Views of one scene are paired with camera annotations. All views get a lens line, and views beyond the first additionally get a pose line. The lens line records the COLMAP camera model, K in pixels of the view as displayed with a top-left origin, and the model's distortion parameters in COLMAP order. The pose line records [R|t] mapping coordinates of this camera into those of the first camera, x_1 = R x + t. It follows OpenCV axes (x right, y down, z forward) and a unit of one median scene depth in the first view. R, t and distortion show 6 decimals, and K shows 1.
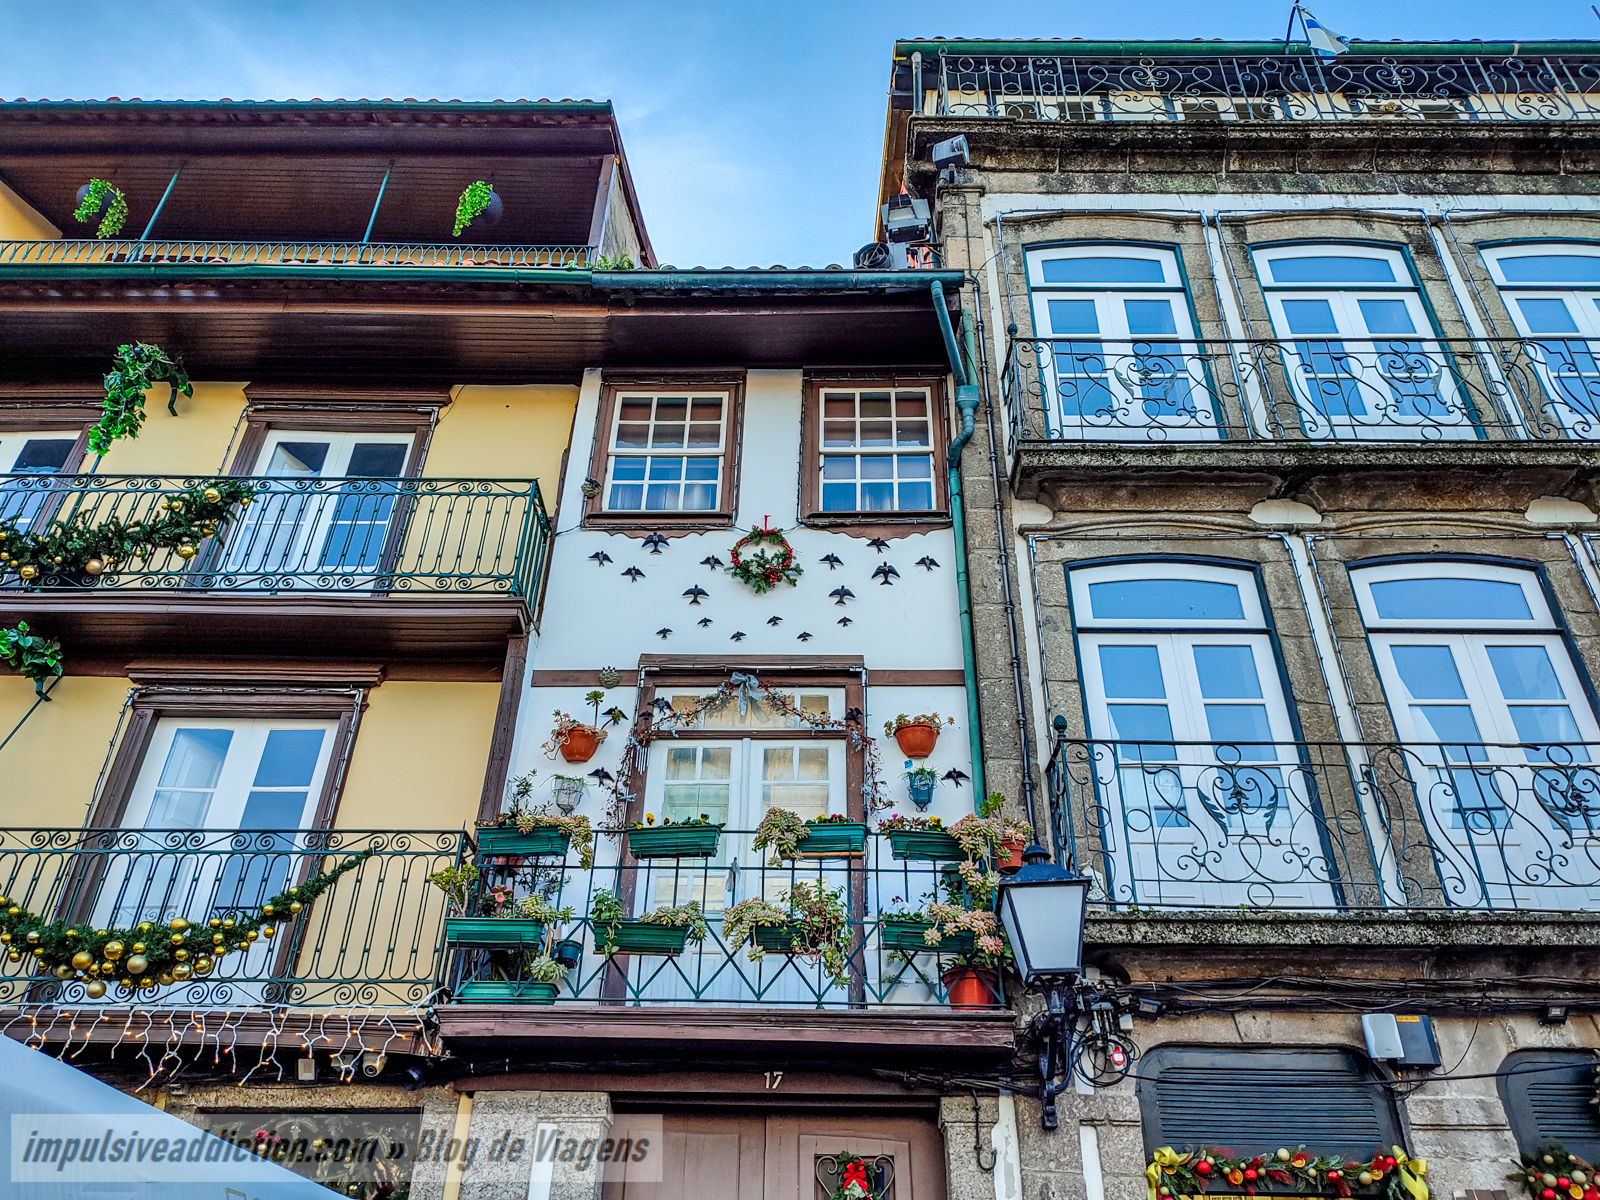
lens RADIAL K [[1129.7, 0, 802.9], [0, 1129.7, 592.4], [0, 0, 1]] dist [0.026448, -0.019003]
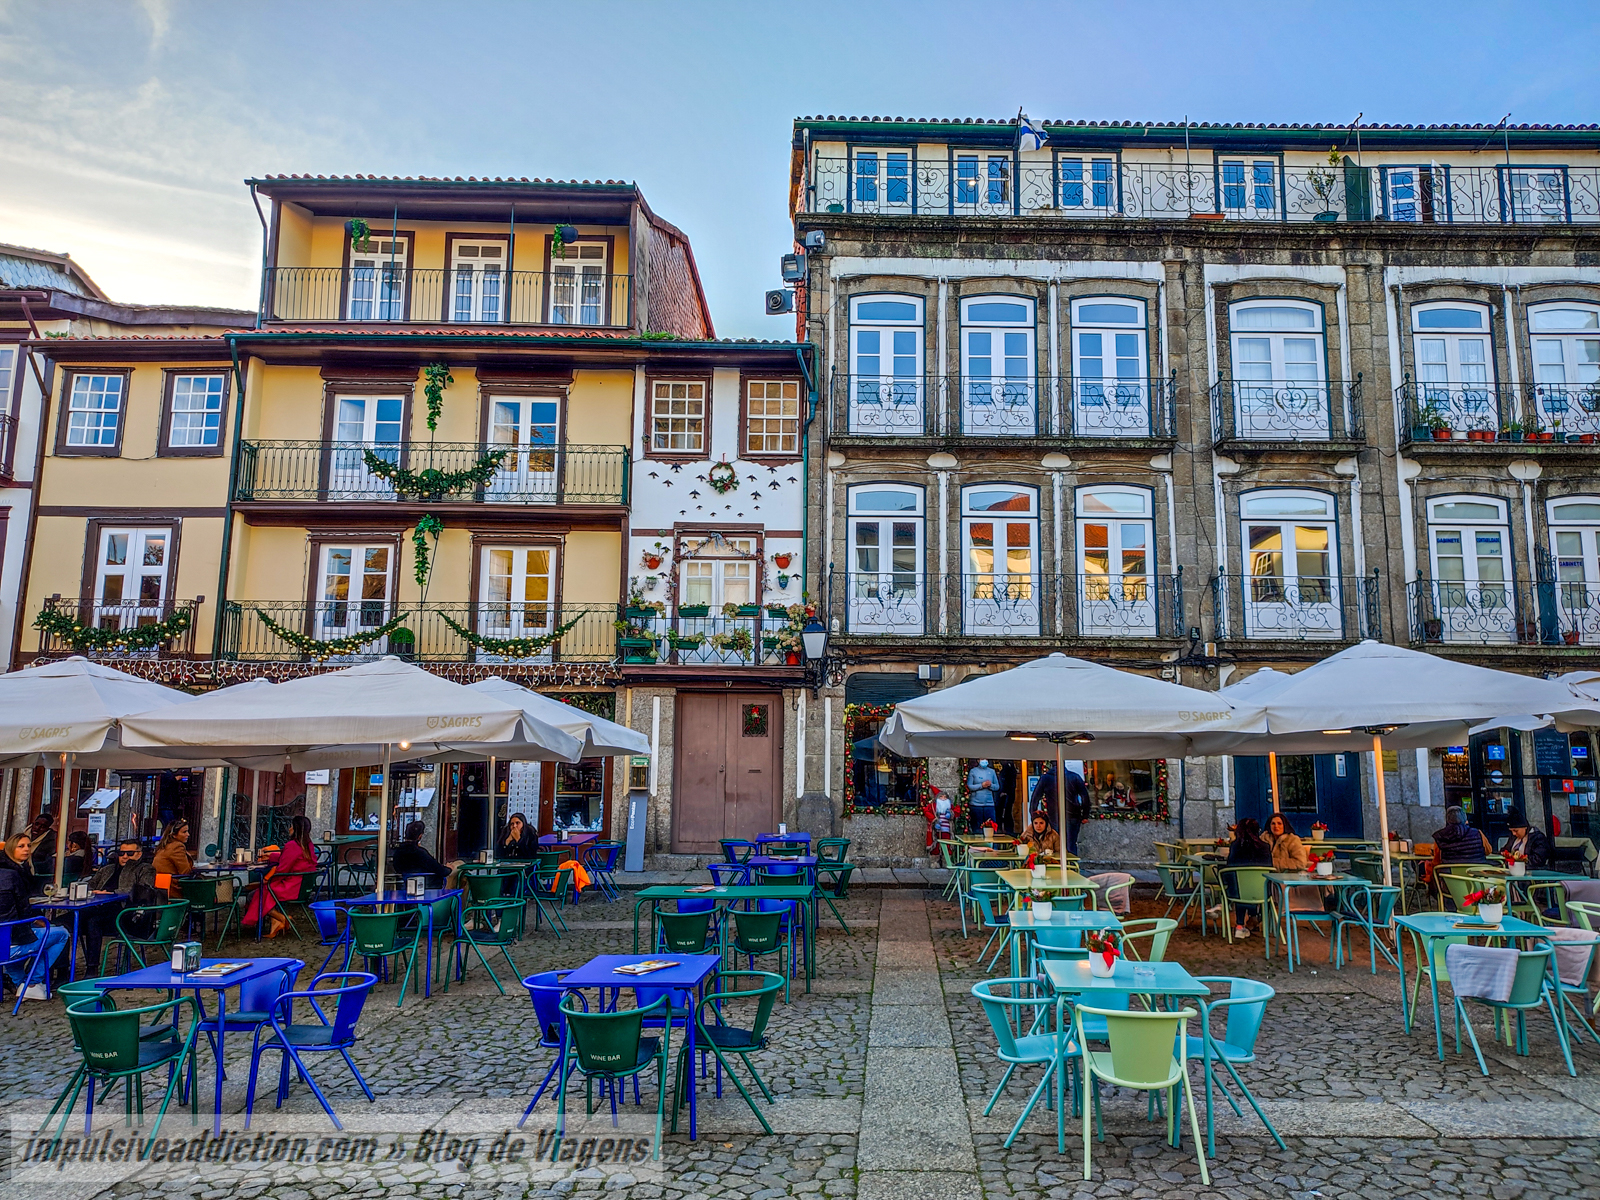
lens RADIAL K [[1129.7, 0, 802.7], [0, 1129.7, 590.9], [0, 0, 1]] dist [0.026448, -0.019003]
pose [[0.999901, -0.002688, 0.013809, 0.104617], [-0.003622, 0.899314, 0.437288, -0.900148], [-0.013594, -0.437295, 0.899215, -1.304315]]
